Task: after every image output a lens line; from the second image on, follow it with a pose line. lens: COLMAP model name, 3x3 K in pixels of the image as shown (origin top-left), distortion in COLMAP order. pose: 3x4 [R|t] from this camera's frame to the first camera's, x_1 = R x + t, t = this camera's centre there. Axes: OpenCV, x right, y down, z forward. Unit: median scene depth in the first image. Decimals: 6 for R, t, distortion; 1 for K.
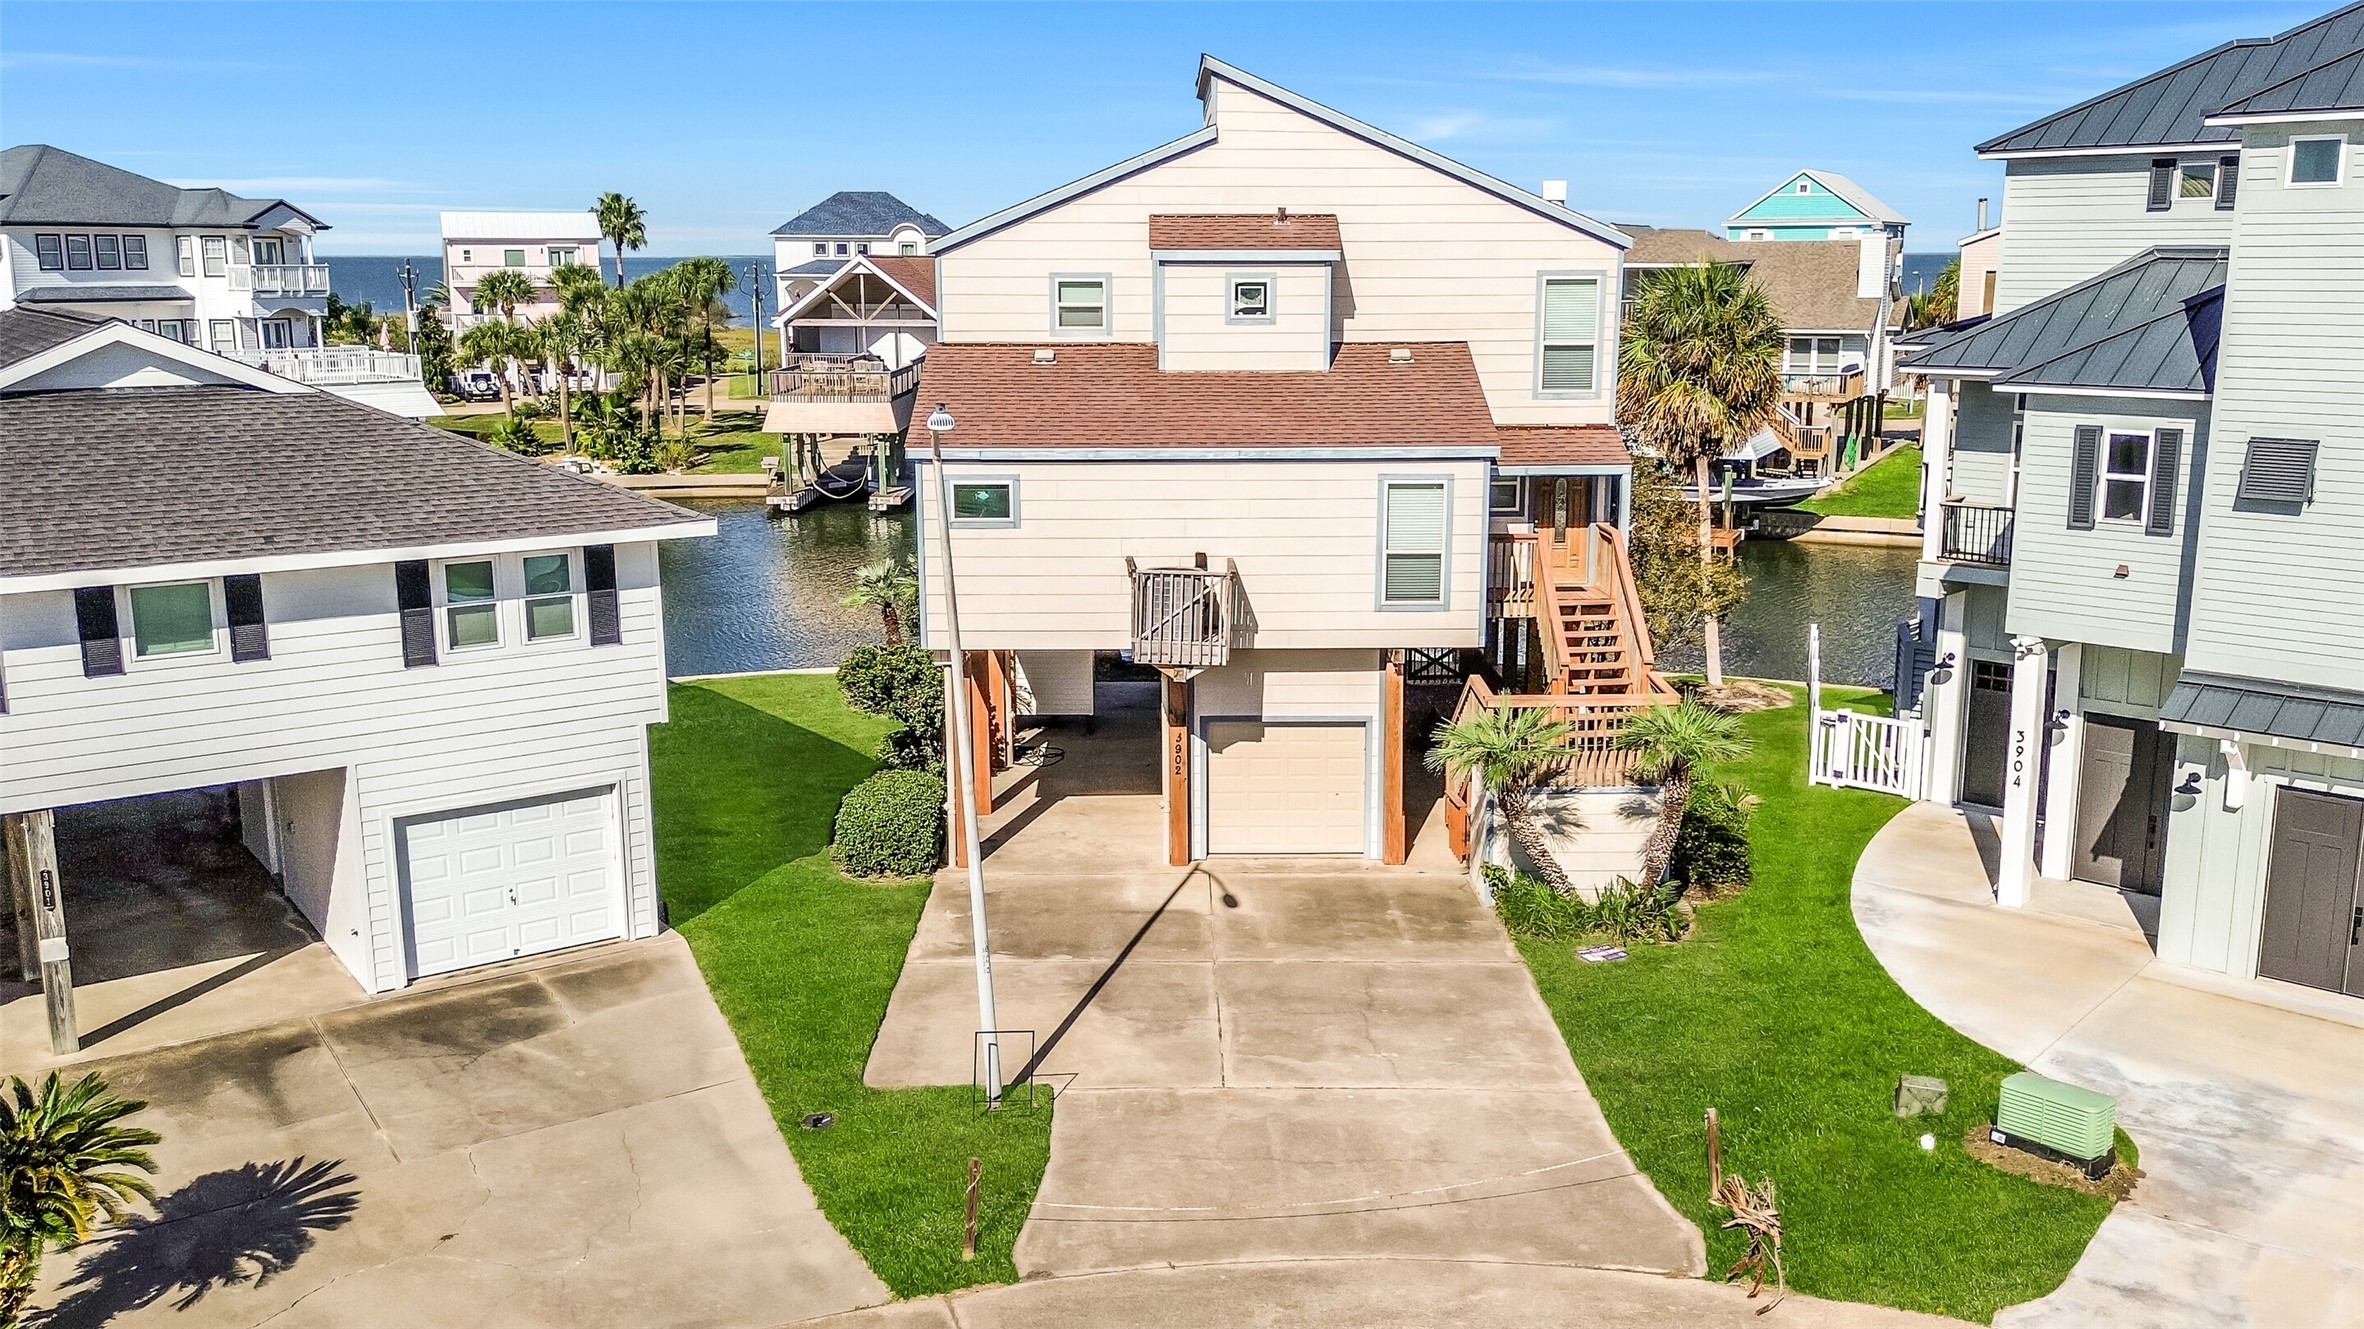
lens RADIAL K [[2071.3, 0, 1182.0], [0, 2071.3, 664.5], [0, 0, 1]] dist [0.020419, 0.003213]
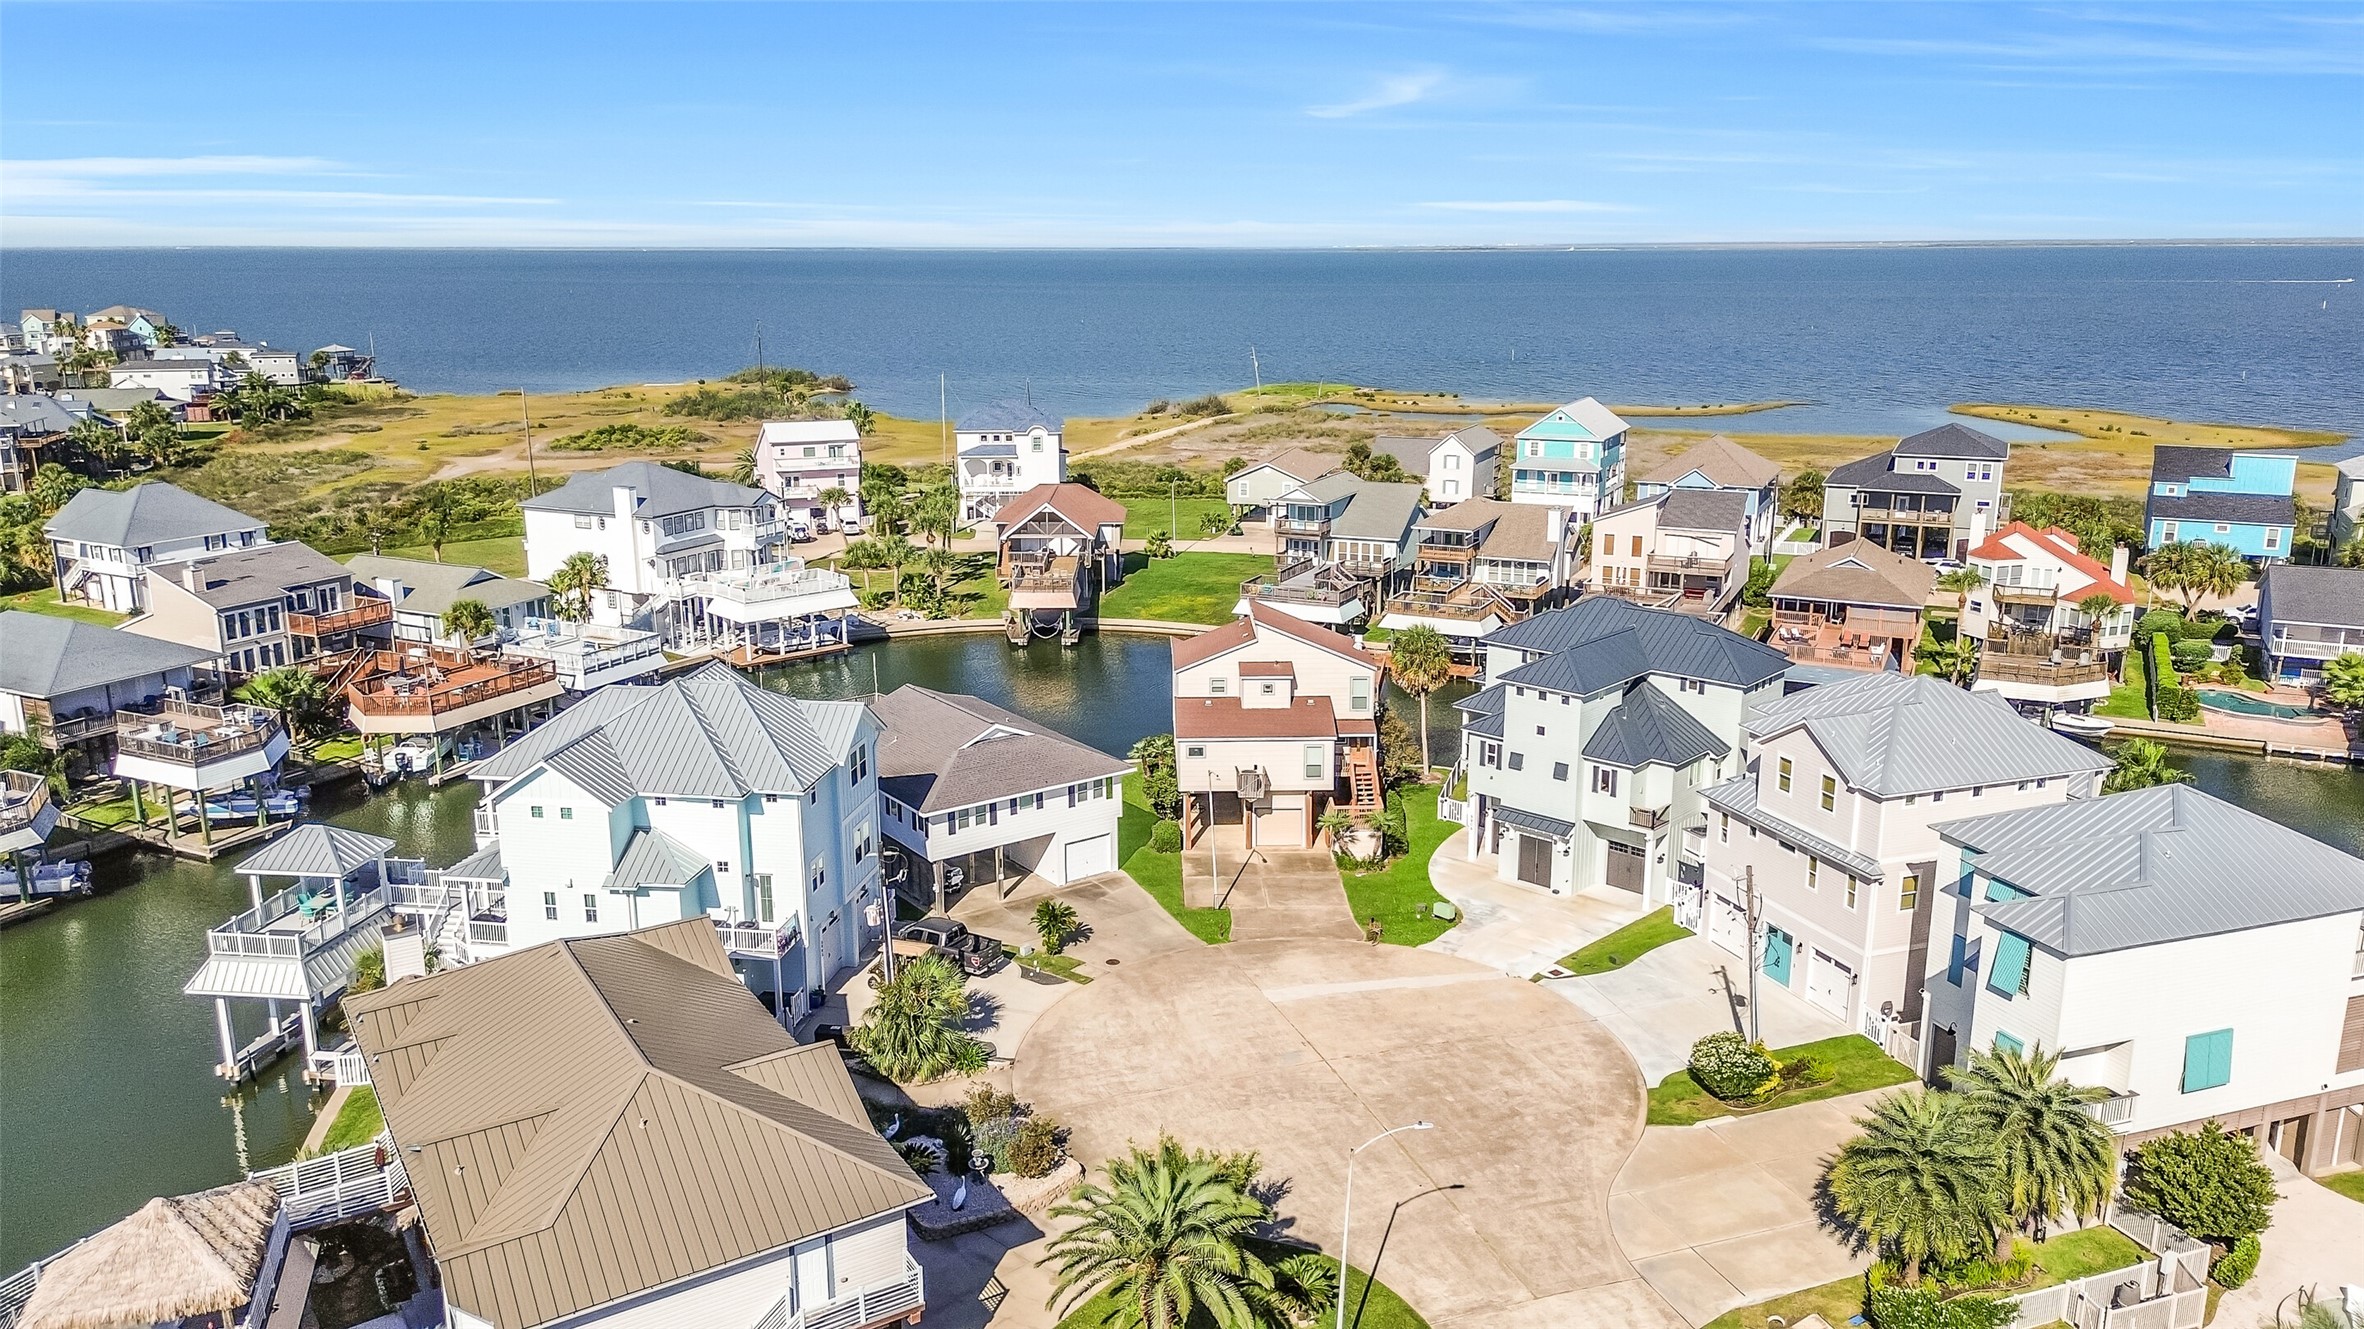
lens RADIAL K [[1675.3, 0, 1182.0], [0, 1675.3, 664.5], [0, 0, 1]] dist [0.002495, -0.001021]
pose [[0.999959, -0.004834, 0.007699, -0.146861], [0.004597, 0.999525, 0.030482, -0.331642], [-0.007843, -0.030446, 0.999506, -2.006745]]
